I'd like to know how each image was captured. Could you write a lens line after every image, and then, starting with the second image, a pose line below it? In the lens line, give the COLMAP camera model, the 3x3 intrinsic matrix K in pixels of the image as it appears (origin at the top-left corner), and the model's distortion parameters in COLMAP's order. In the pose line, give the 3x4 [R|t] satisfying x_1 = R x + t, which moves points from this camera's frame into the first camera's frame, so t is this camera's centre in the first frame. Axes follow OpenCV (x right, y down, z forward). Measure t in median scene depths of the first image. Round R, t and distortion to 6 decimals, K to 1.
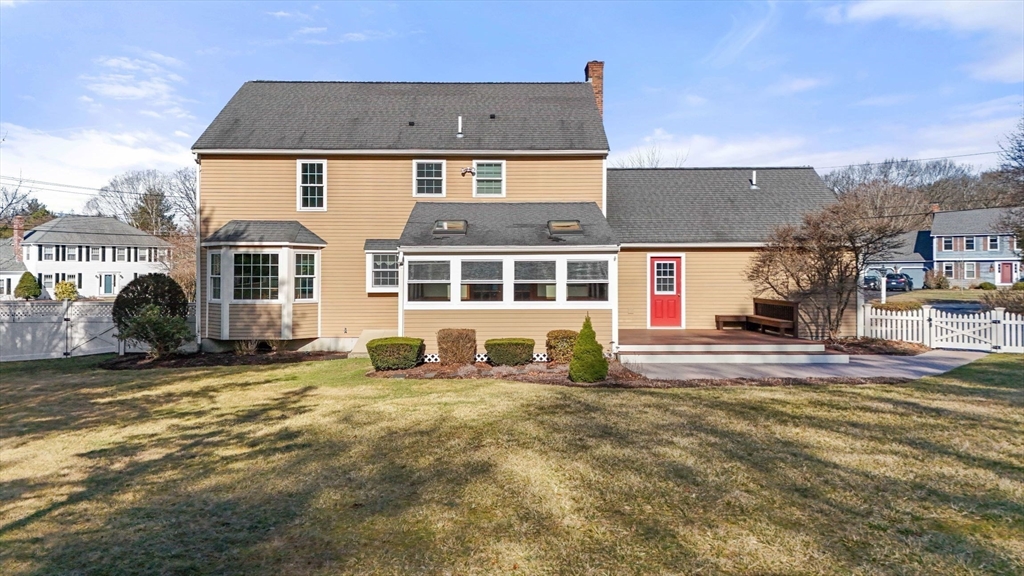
lens RADIAL K [[771.5, 0, 511.7], [0, 771.5, 280.2], [0, 0, 1]] dist [0.059916, -0.002146]
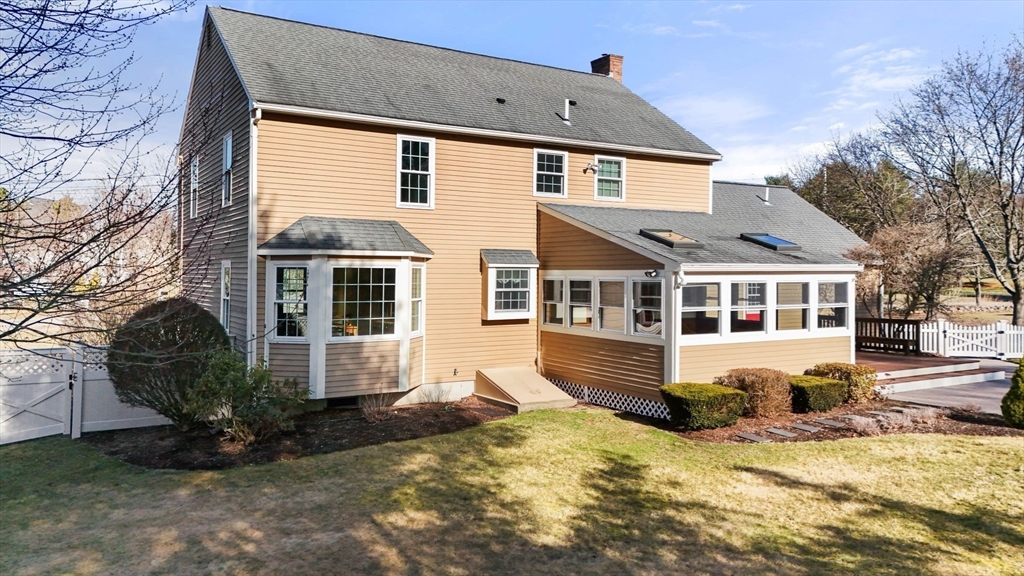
lens RADIAL K [[771.5, 0, 510.5], [0, 771.5, 278.8], [0, 0, 1]] dist [0.059916, -0.002146]
pose [[0.857556, -0.000105, 0.514390, -0.550066], [0.000217, 1.000000, -0.000159, -0.023782], [-0.514390, 0.000248, 0.857556, 0.342550]]
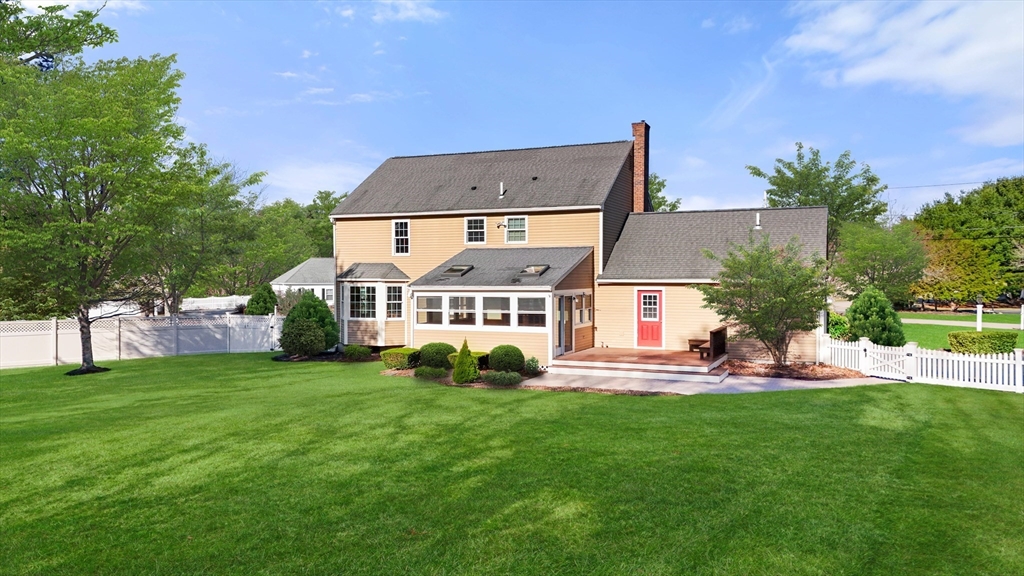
lens RADIAL K [[776.2, 0, 514.0], [0, 776.2, 295.7], [0, 0, 1]] dist [0.065809, 0.001301]
pose [[0.913909, 0.011331, -0.405760, 0.507339], [-0.005188, 0.999855, 0.016236, -0.040684], [0.405885, -0.012734, 0.913835, -0.213812]]
